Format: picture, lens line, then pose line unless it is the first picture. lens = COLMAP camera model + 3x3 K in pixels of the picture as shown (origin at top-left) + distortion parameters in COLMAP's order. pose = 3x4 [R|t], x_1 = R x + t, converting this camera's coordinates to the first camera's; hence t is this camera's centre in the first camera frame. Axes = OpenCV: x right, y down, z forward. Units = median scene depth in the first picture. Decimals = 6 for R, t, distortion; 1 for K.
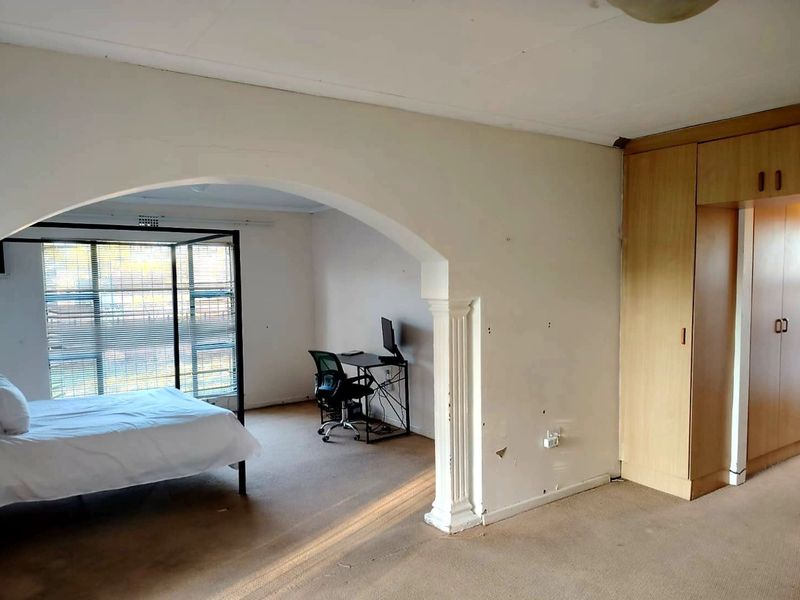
lens RADIAL K [[603.5, 0, 397.0], [0, 603.5, 320.1], [0, 0, 1]] dist [0.101353, -0.135416]
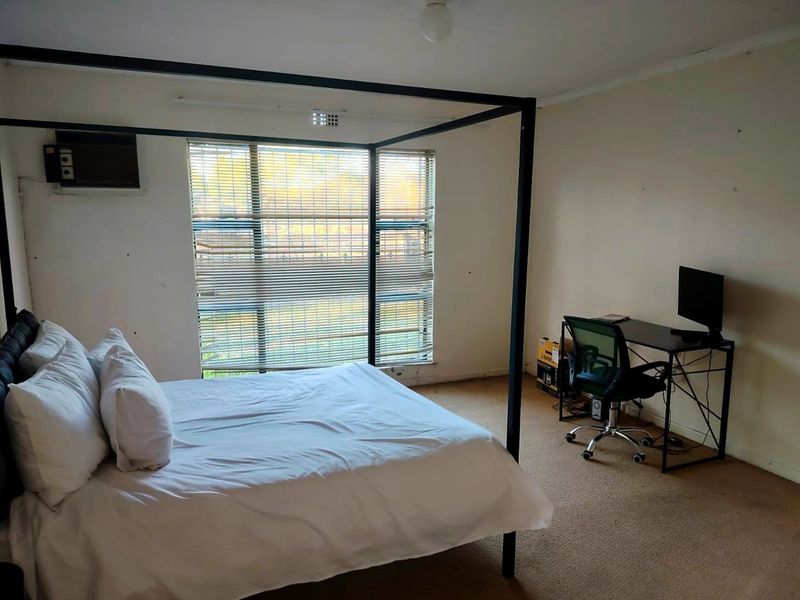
lens RADIAL K [[603.5, 0, 397.0], [0, 603.5, 320.1], [0, 0, 1]] dist [0.101353, -0.135416]
pose [[0.980866, 0.050822, -0.187935, -0.197343], [-0.030362, 0.993447, 0.110185, -0.011407], [0.192304, -0.102371, 0.975981, 0.336830]]
